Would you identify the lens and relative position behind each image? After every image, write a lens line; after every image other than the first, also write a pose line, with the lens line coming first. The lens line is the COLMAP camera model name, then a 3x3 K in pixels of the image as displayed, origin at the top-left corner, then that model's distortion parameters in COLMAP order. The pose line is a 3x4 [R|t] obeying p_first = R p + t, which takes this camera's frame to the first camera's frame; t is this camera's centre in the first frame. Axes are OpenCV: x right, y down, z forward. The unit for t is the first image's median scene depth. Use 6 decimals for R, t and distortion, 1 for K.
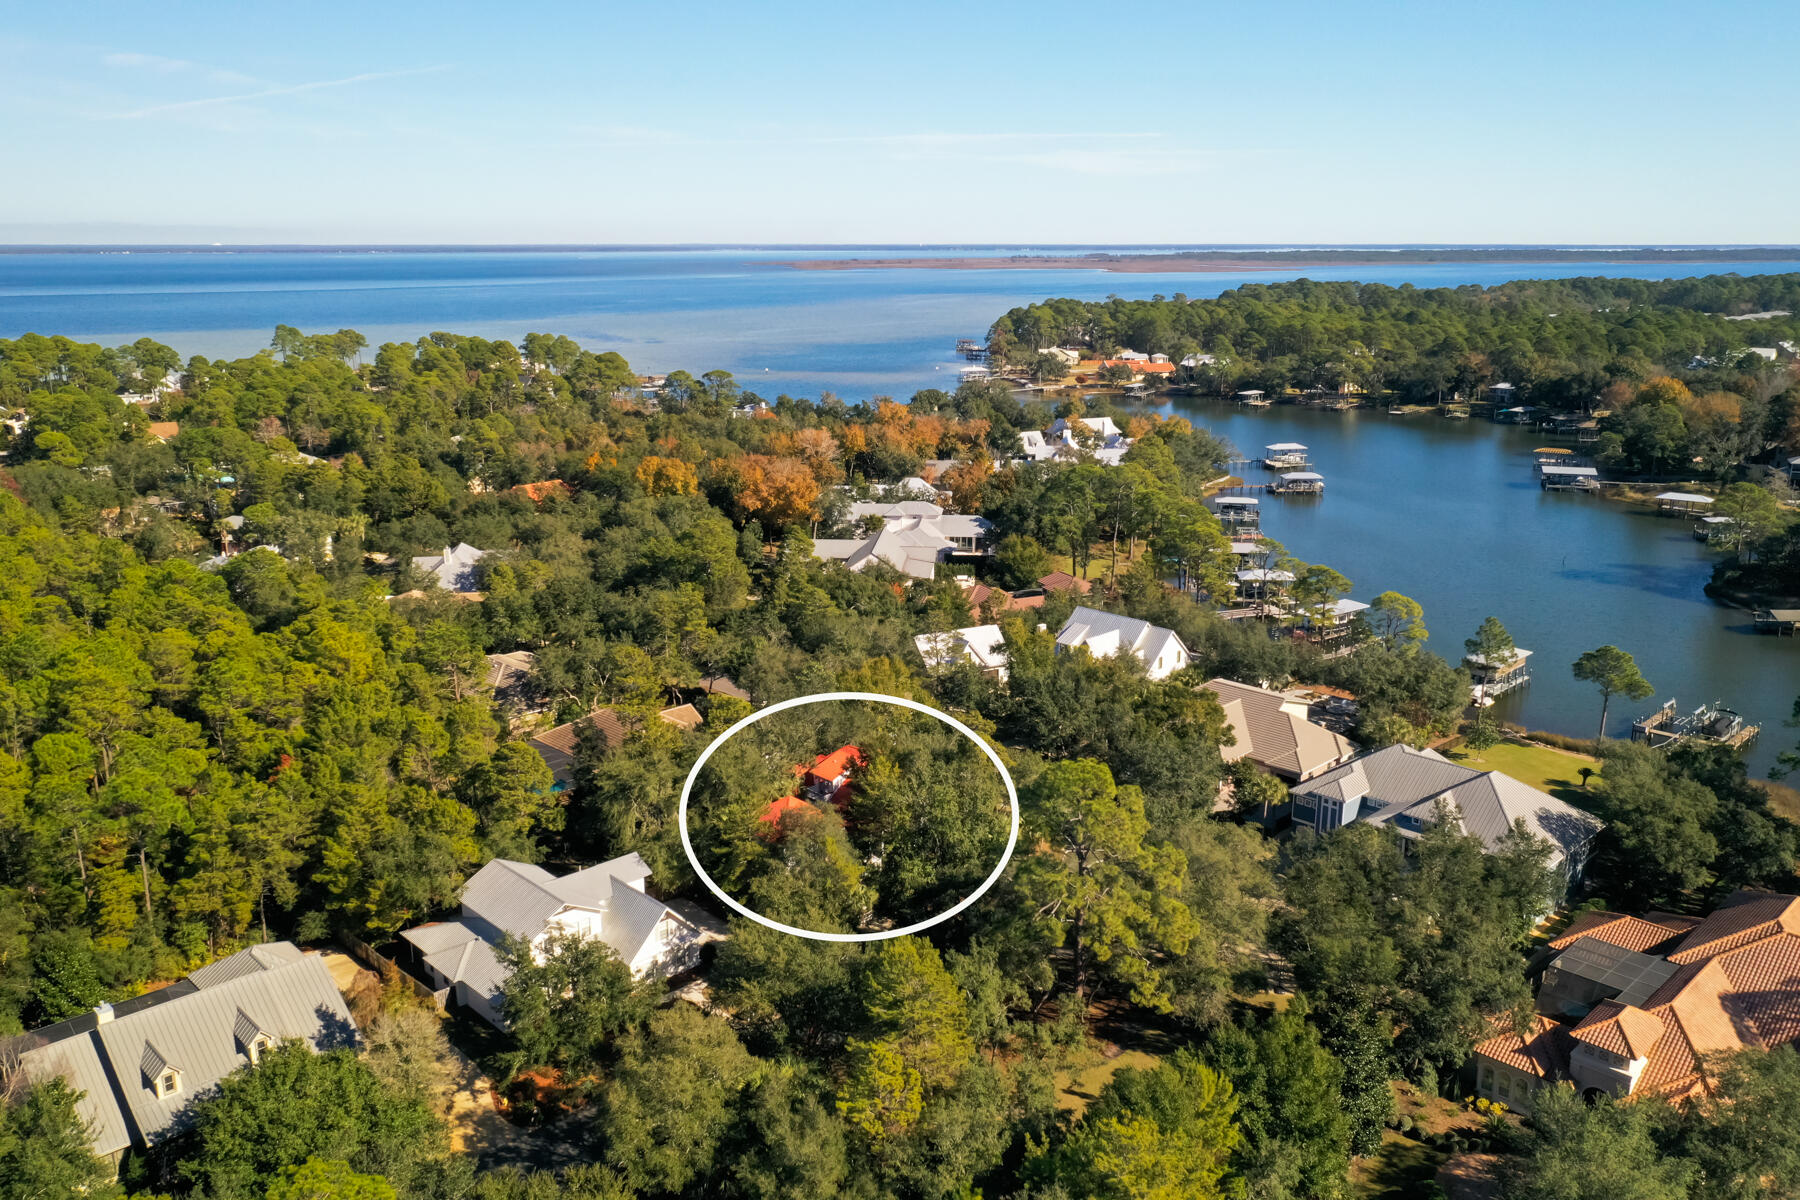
lens RADIAL K [[1408.3, 0, 922.6], [0, 1408.3, 599.9], [0, 0, 1]] dist [-0.004448, -0.001142]
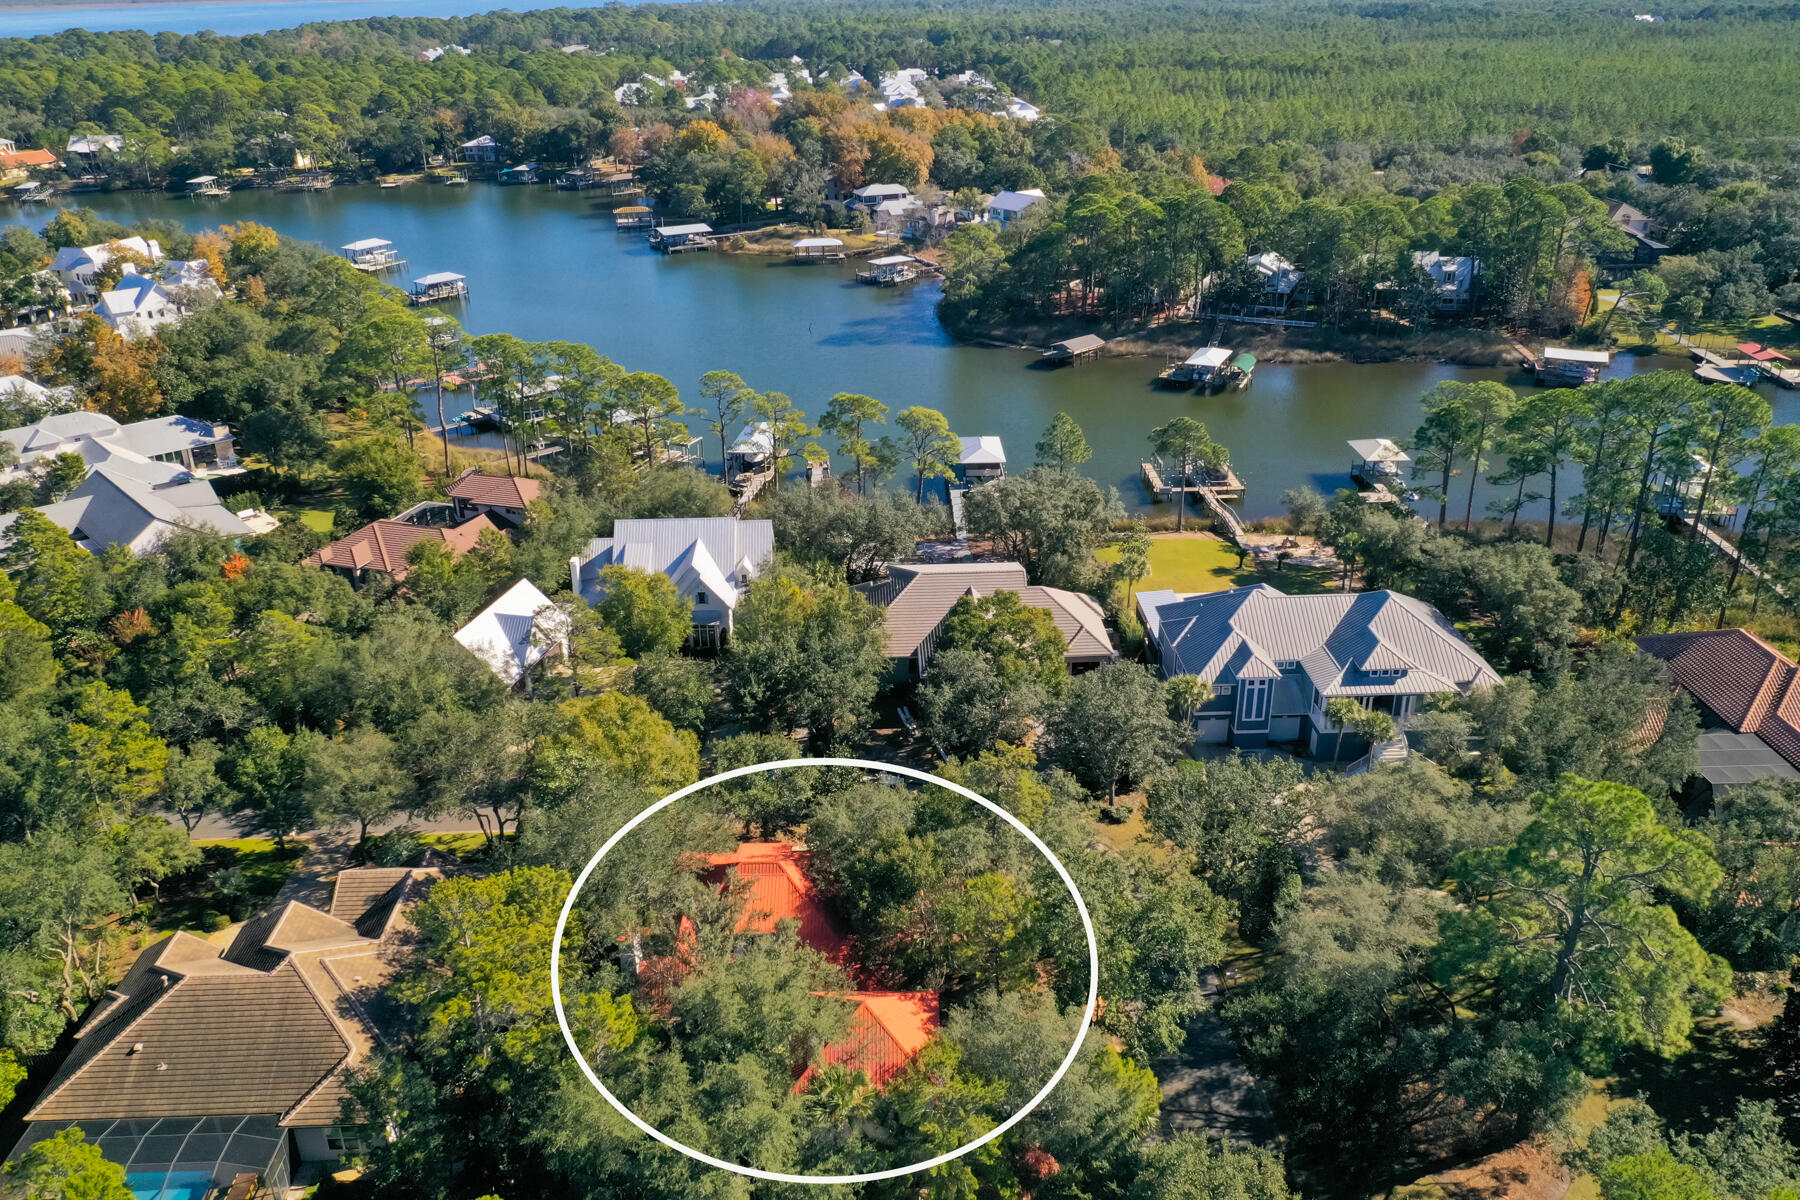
lens RADIAL K [[1408.3, 0, 922.6], [0, 1408.3, 599.9], [0, 0, 1]] dist [-0.004448, -0.001142]
pose [[0.677380, -0.303852, 0.669948, -0.117879], [0.188250, 0.951984, 0.241429, -0.043018], [-0.711139, -0.037422, 0.702055, 0.168086]]
